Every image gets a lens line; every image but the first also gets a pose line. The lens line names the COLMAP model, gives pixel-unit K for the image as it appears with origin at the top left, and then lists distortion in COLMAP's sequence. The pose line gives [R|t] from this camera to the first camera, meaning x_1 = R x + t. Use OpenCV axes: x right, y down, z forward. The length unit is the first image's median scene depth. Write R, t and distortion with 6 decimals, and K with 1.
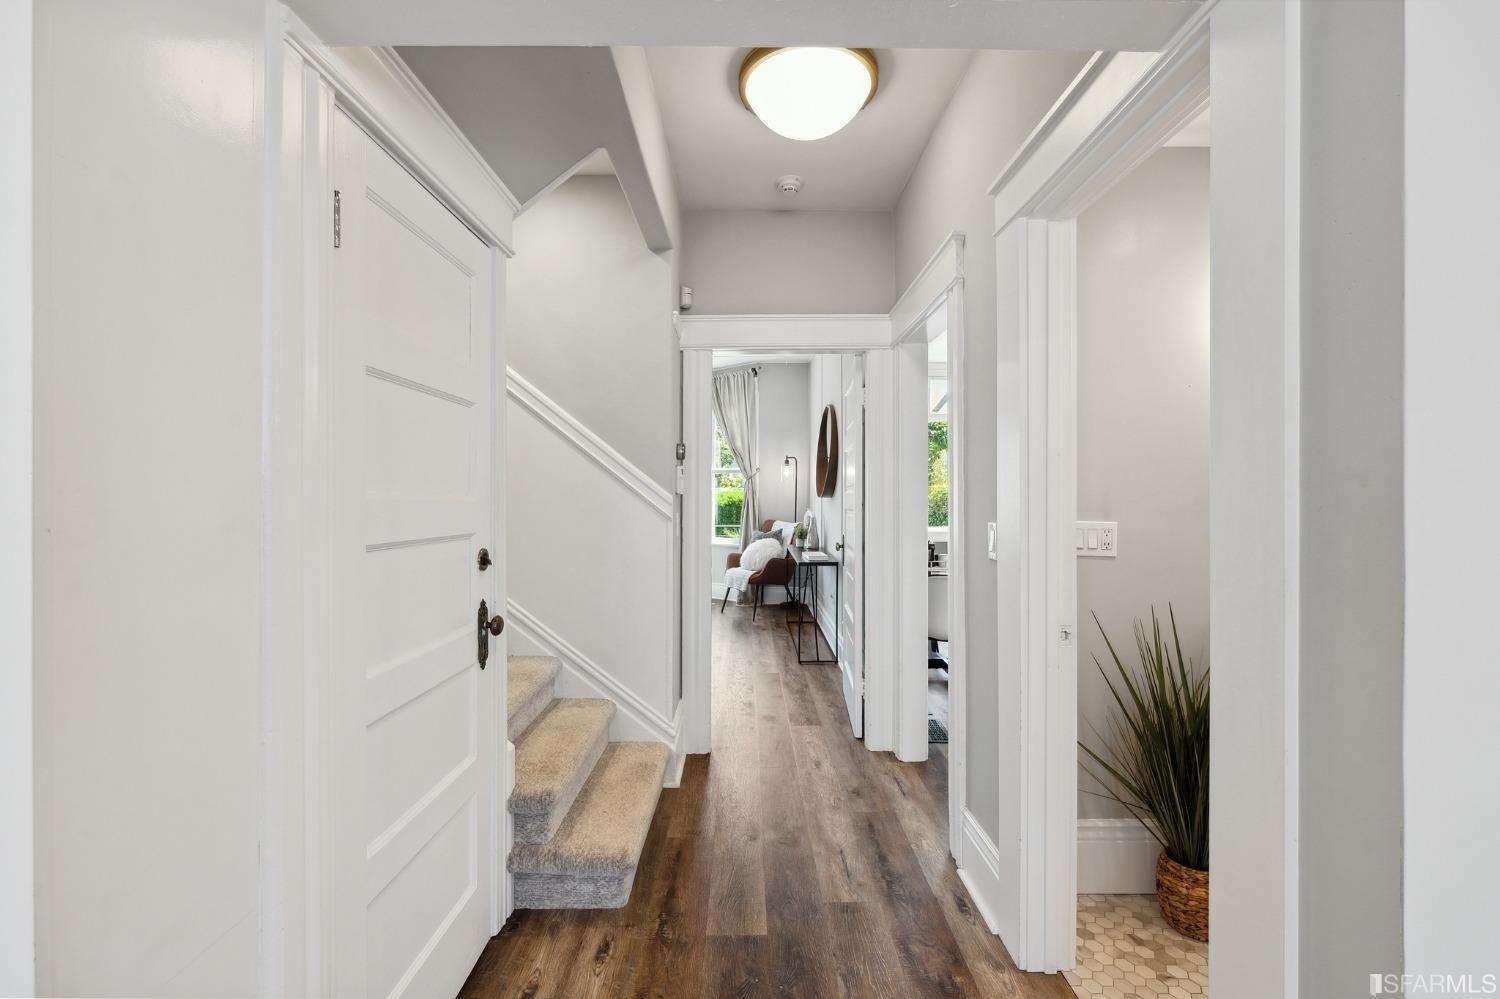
lens RADIAL K [[658.5, 0, 751.7], [0, 658.5, 493.3], [0, 0, 1]] dist [-0.004420, -0.000079]
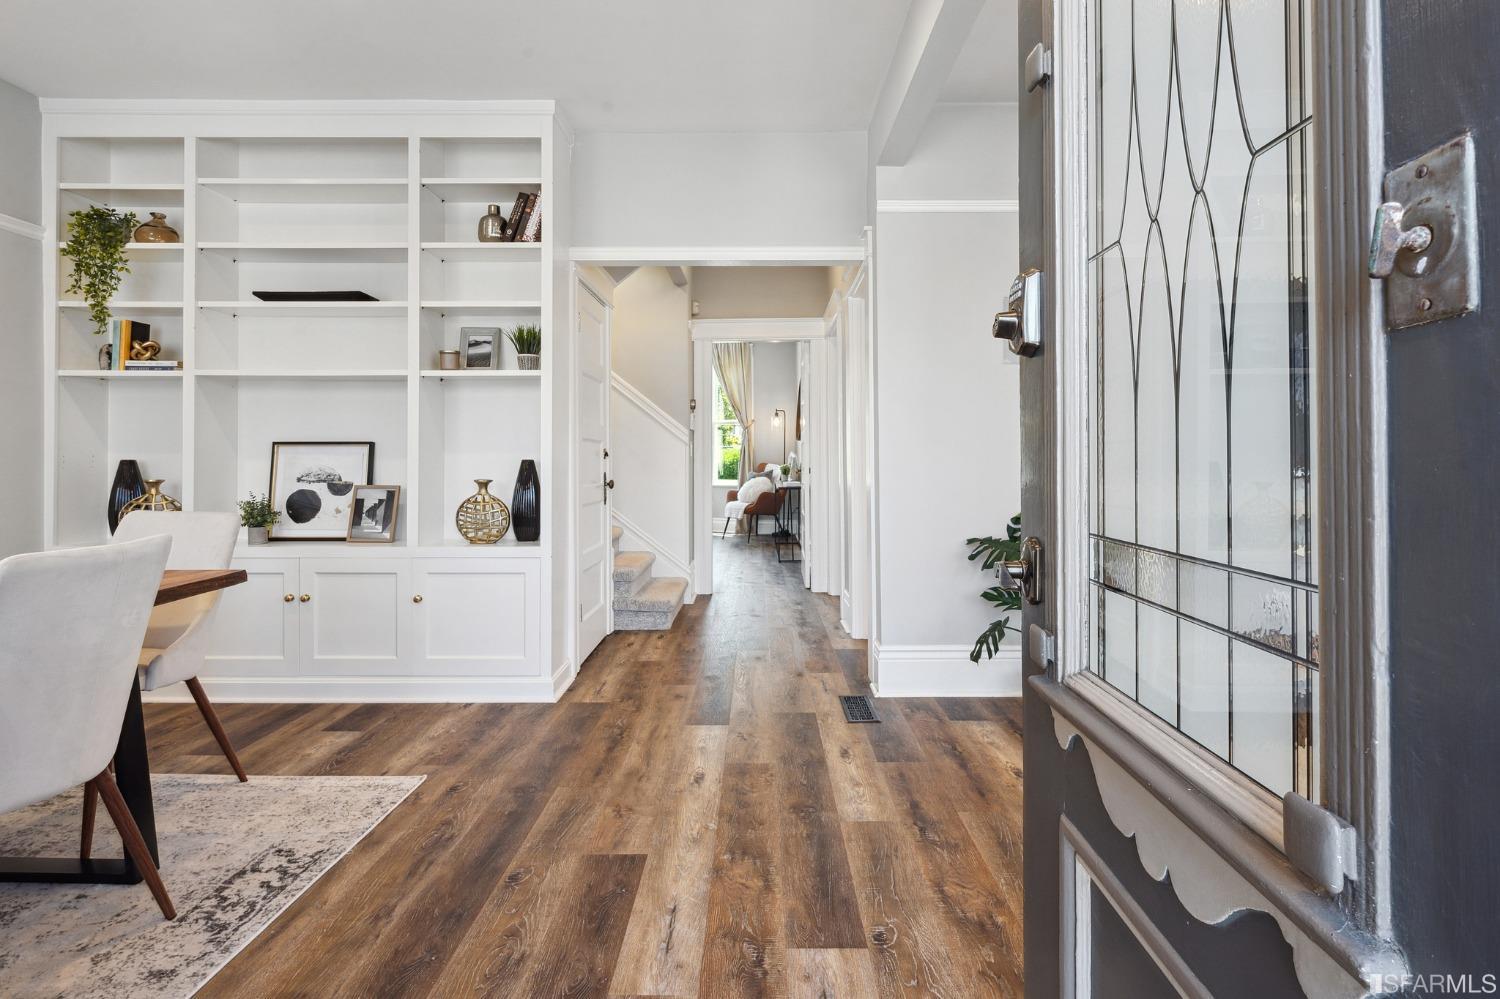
lens RADIAL K [[764.3, 0, 757.2], [0, 764.3, 451.3], [0, 0, 1]] dist [-0.003086, 0.000415]
pose [[0.999957, -0.004752, -0.007923, 0.031515], [0.004698, 0.999966, -0.006840, 0.031739], [0.007956, 0.006802, 0.999945, -0.423483]]
